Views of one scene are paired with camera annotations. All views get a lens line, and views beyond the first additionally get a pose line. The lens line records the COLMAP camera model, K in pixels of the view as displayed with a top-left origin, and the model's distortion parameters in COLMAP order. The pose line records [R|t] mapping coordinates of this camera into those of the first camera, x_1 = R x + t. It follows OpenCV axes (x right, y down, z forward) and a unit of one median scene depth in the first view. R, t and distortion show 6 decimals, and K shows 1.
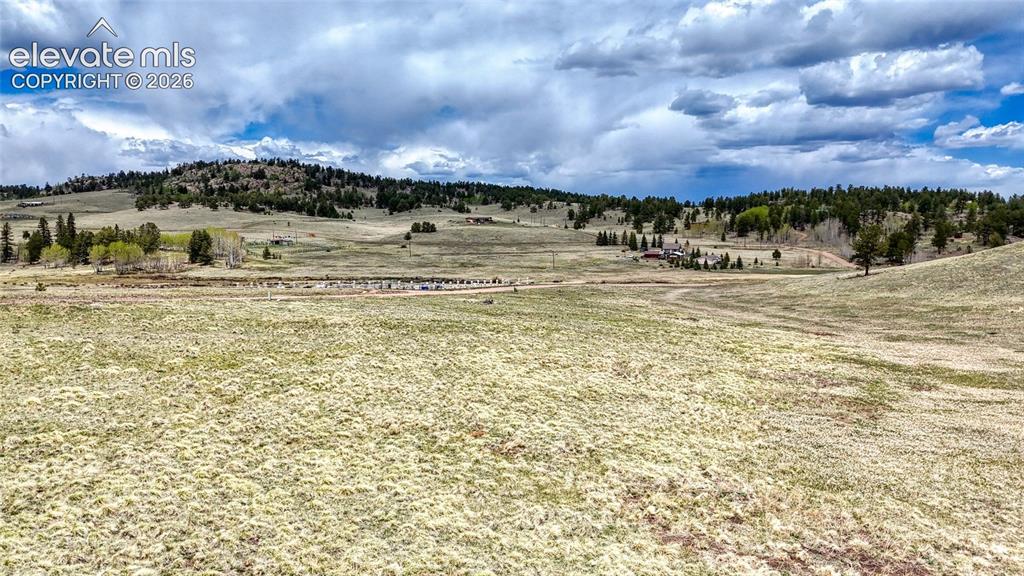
lens RADIAL K [[755.6, 0, 512.0], [0, 755.6, 288.0], [0, 0, 1]] dist [0.064292, -0.058636]
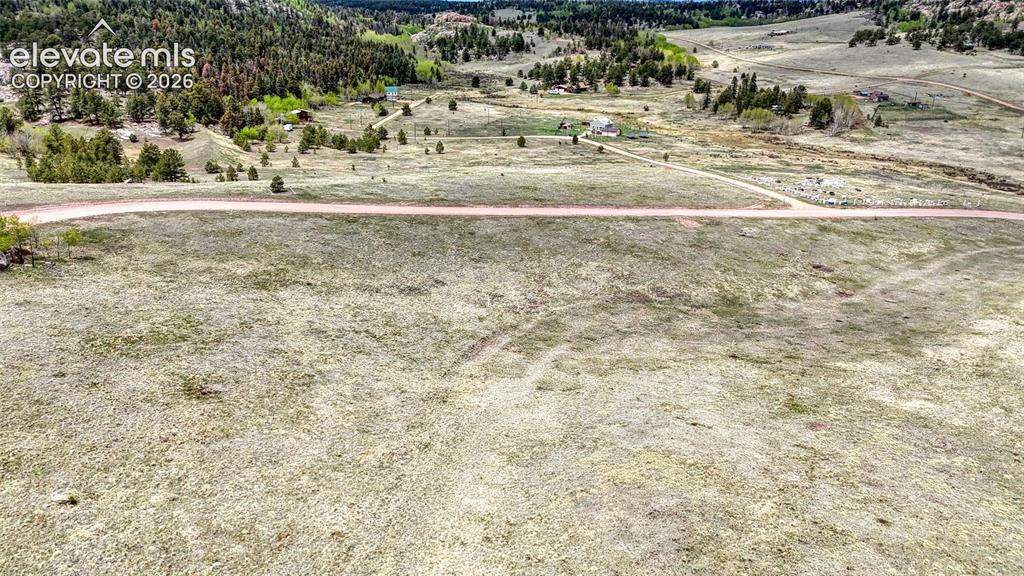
lens RADIAL K [[755.6, 0, 512.0], [0, 755.6, 288.0], [0, 0, 1]] dist [0.064292, -0.058636]
pose [[0.589048, 0.286944, -0.755437, 0.133295], [-0.079320, 0.950850, 0.299320, -0.046186], [0.804195, -0.116392, 0.582857, -0.079545]]
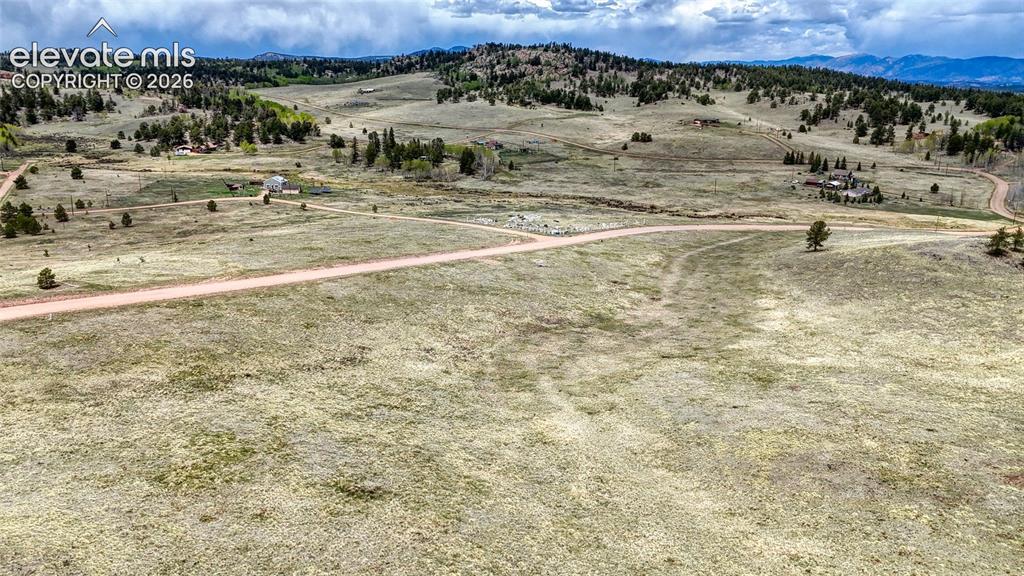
lens RADIAL K [[755.6, 0, 512.0], [0, 755.6, 288.0], [0, 0, 1]] dist [0.064292, -0.058636]
pose [[0.930966, 0.115816, -0.346249, 0.077587], [-0.048356, 0.979112, 0.197486, -0.041497], [0.361889, -0.167110, 0.917121, -0.130721]]
